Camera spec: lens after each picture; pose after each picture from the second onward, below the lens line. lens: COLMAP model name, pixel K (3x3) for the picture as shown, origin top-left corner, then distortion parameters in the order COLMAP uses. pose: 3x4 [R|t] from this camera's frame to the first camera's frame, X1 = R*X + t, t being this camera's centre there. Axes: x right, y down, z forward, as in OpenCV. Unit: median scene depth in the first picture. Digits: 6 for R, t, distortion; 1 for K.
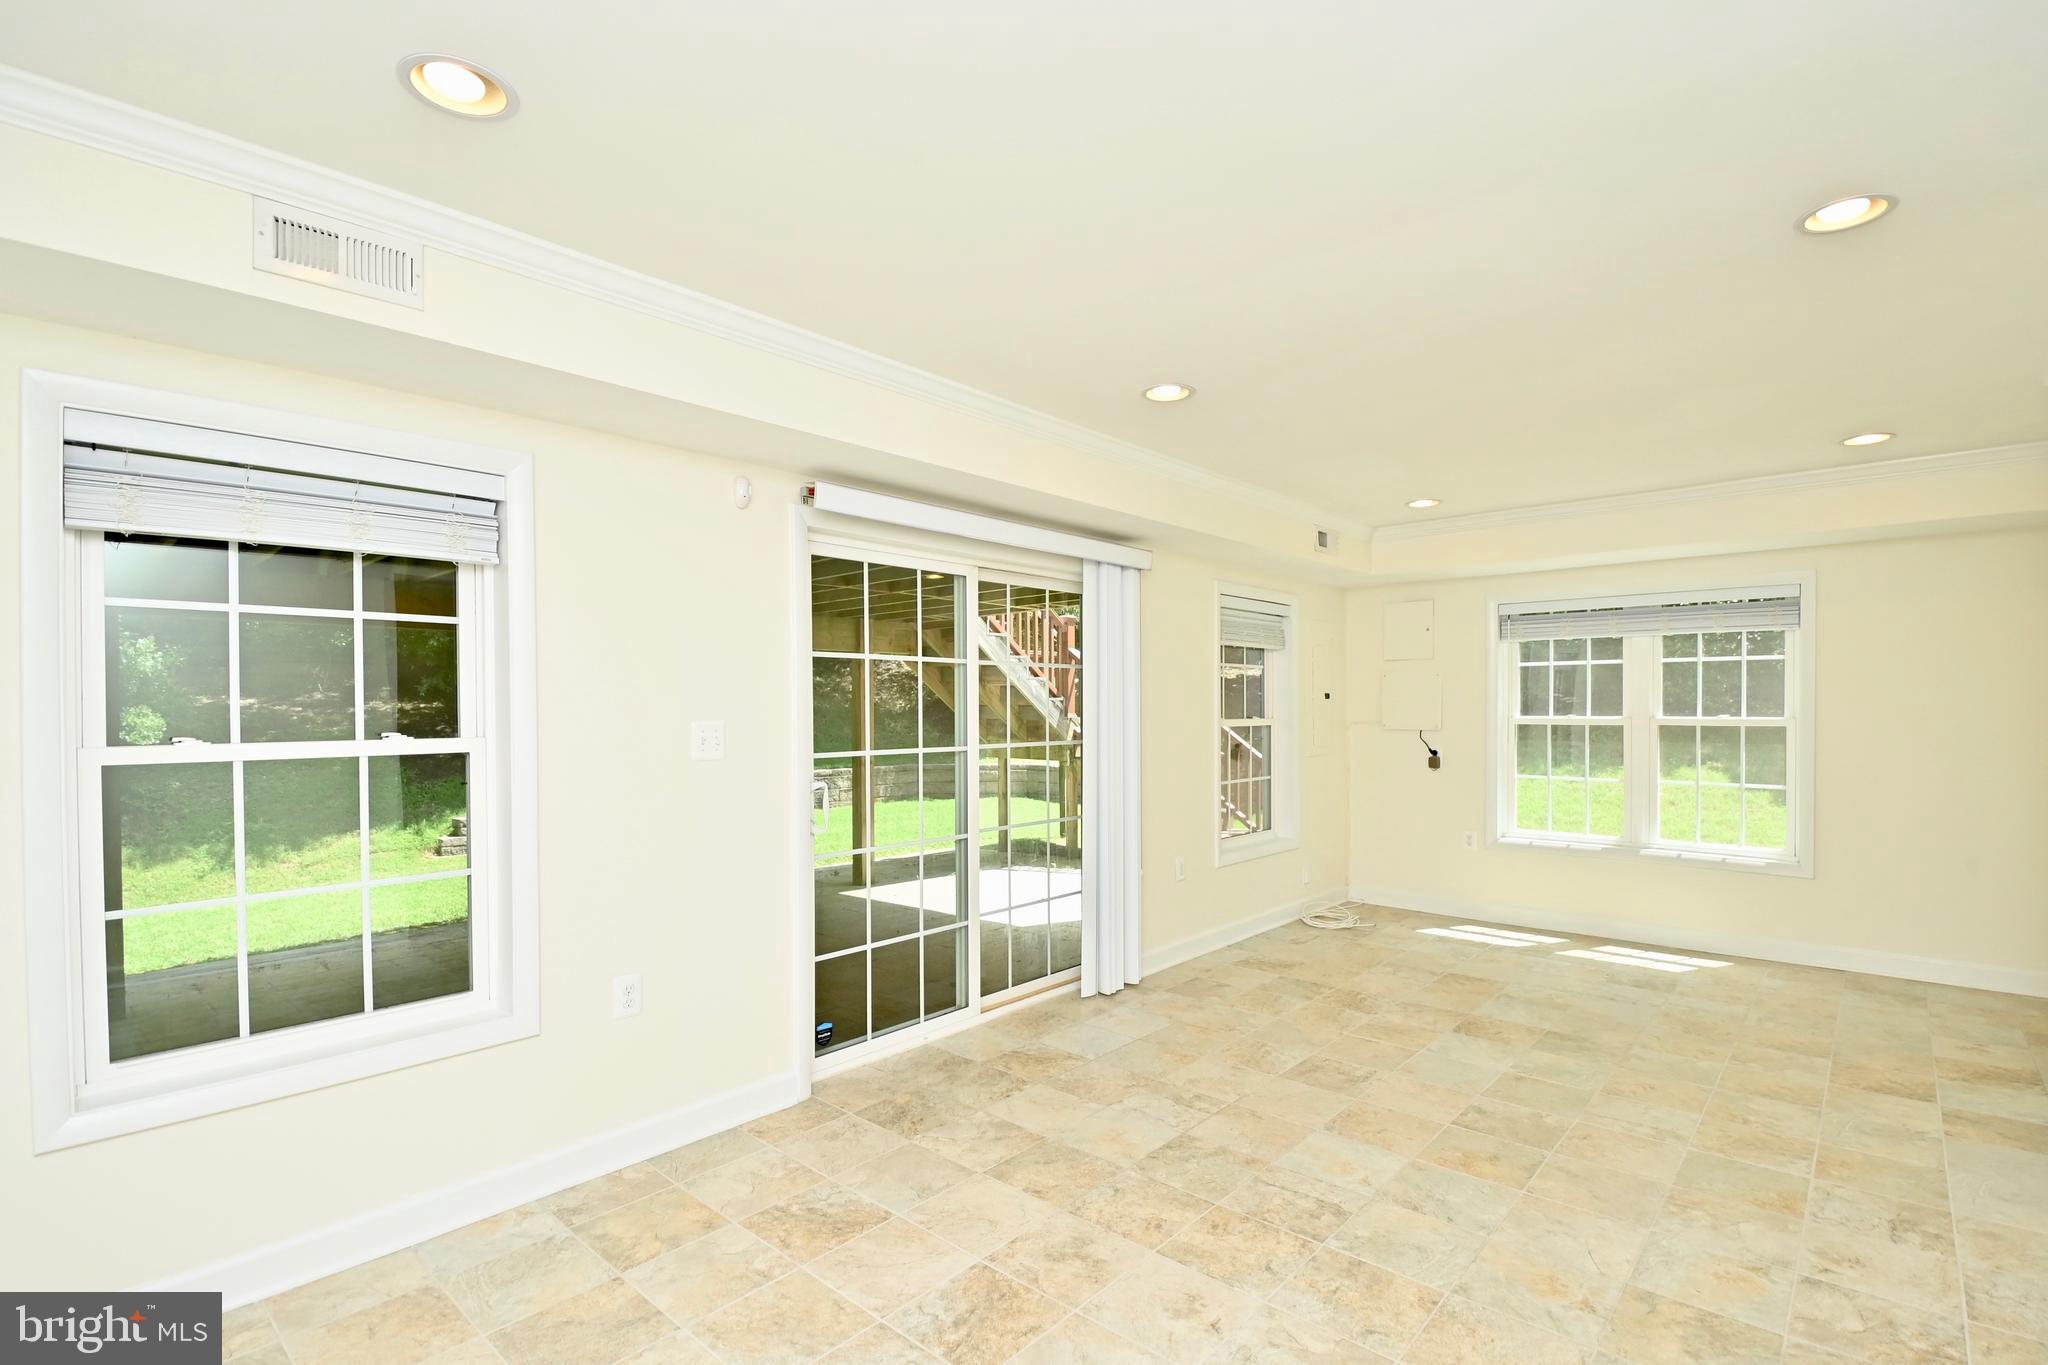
lens RADIAL K [[944.5, 0, 1017.5], [0, 944.5, 725.2], [0, 0, 1]] dist [0.011567, -0.022061]
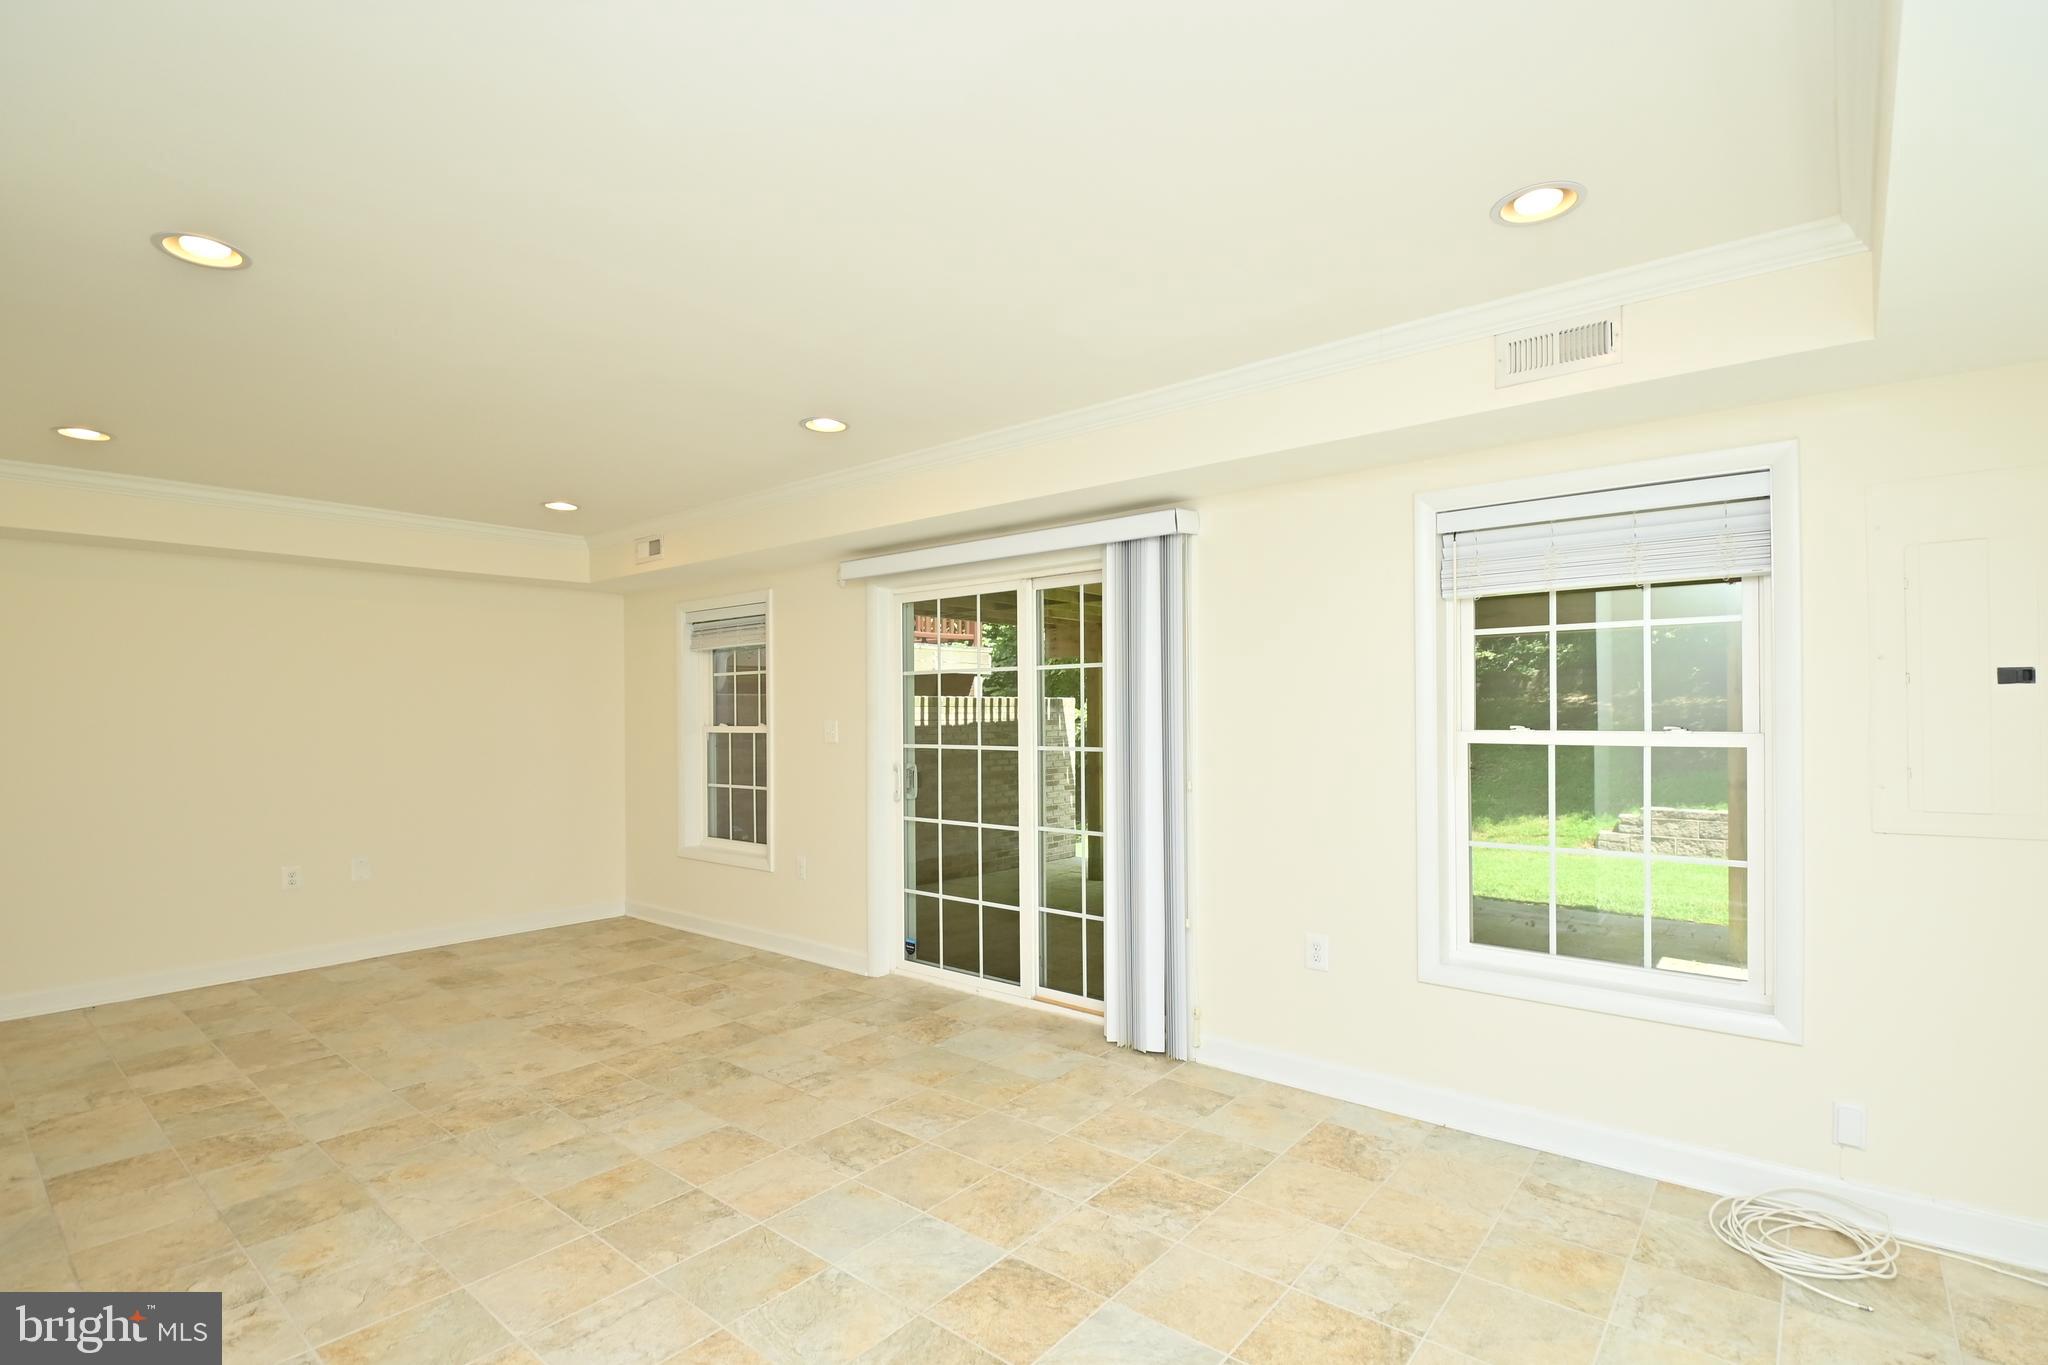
lens RADIAL K [[944.5, 0, 1017.5], [0, 944.5, 725.2], [0, 0, 1]] dist [0.011567, -0.022061]
pose [[0.054823, 0.021985, -0.998254, 1.254745], [-0.012027, 0.999700, 0.021356, -0.022698], [0.998424, 0.010835, 0.055071, 1.171996]]
